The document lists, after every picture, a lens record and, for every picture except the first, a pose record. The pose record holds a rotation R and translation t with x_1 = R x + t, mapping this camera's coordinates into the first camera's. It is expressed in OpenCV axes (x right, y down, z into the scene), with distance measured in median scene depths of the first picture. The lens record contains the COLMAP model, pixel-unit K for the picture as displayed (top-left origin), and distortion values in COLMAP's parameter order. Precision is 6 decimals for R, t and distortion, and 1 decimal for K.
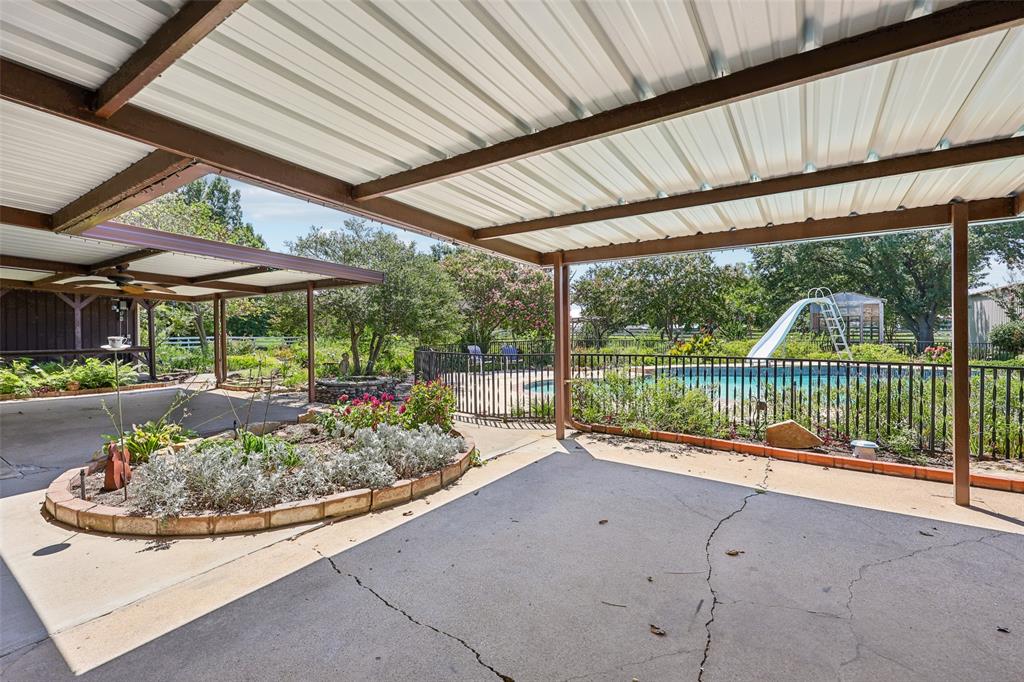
lens RADIAL K [[438.0, 0, 512.5], [0, 438.0, 340.1], [0, 0, 1]] dist [-0.007342, 0.000458]
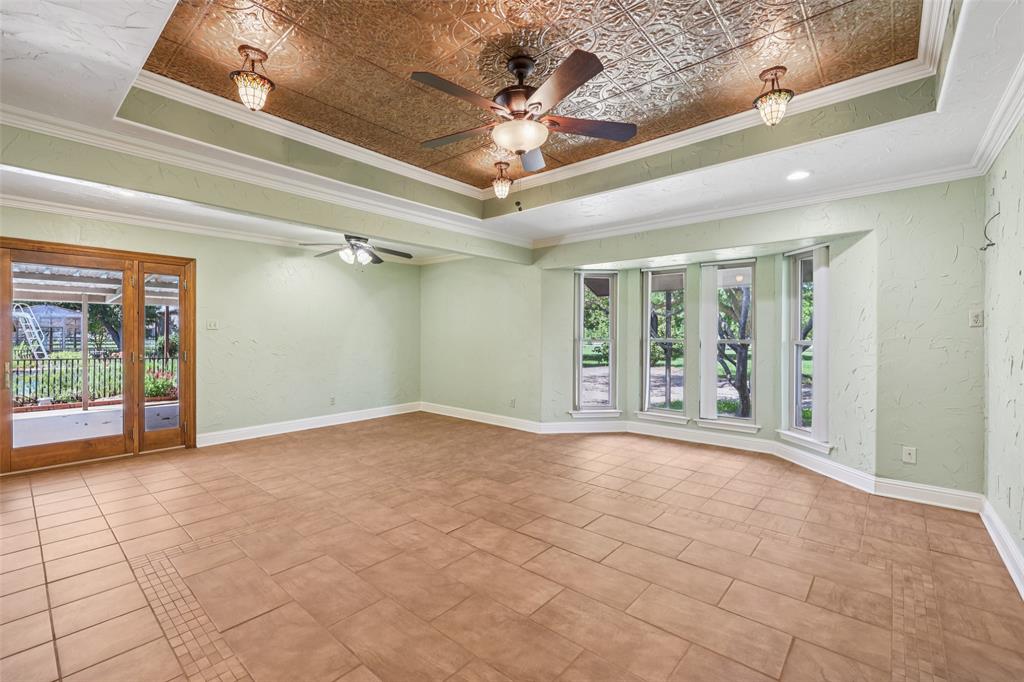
lens RADIAL K [[439.5, 0, 506.7], [0, 439.5, 338.7], [0, 0, 1]] dist [-0.007805, 0.000463]
pose [[0.117407, 0.000413, 0.993084, -0.265235], [0.023218, 0.999725, -0.003161, 0.004796], [-0.992812, 0.023429, 0.117365, -0.384328]]
